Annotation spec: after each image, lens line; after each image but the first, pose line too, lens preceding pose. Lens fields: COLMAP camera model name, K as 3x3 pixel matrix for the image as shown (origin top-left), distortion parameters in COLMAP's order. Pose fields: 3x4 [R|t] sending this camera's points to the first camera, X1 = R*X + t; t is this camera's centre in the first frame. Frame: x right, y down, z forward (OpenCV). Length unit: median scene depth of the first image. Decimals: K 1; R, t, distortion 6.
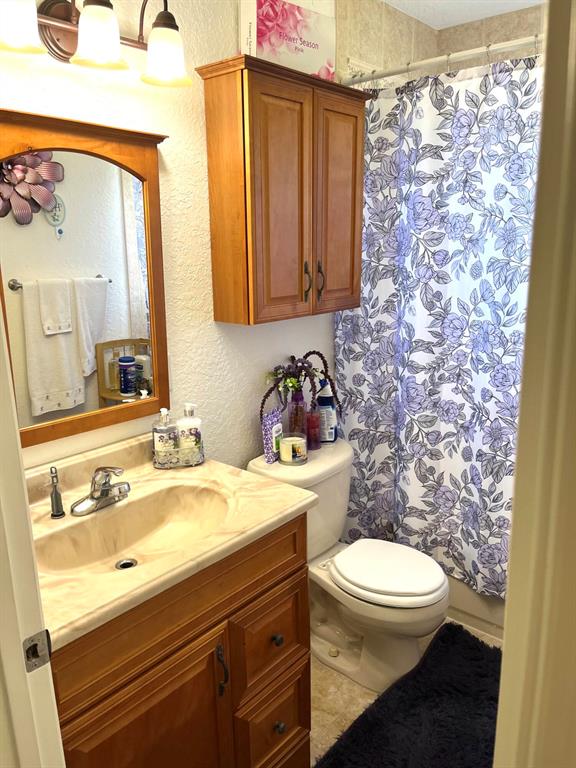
lens RADIAL K [[586.4, 0, 289.1], [0, 586.4, 399.4], [0, 0, 1]] dist [0.043914, -0.002760]
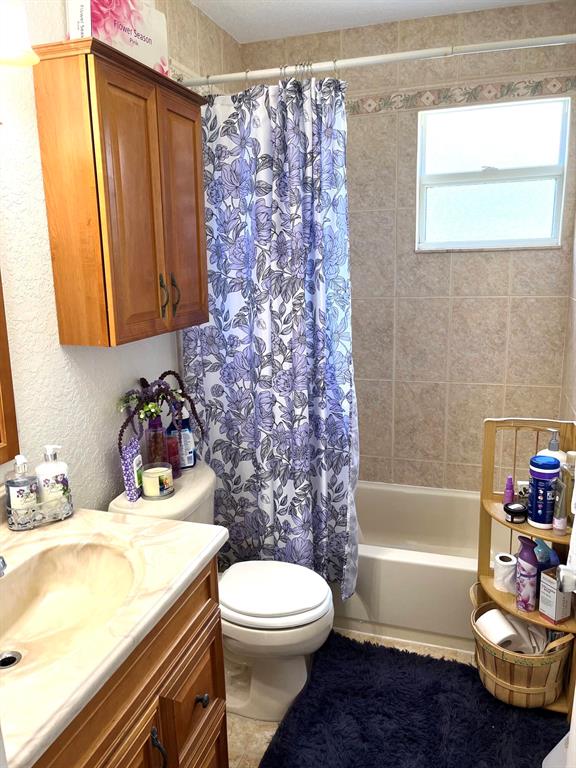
lens RADIAL K [[588.5, 0, 288.0], [0, 588.5, 401.4], [0, 0, 1]] dist [0.070087, -0.078997]
pose [[0.921452, -0.092368, 0.377351, -0.149856], [0.098719, 0.995112, 0.002522, -0.021126], [-0.375740, 0.034927, 0.926067, 0.083297]]
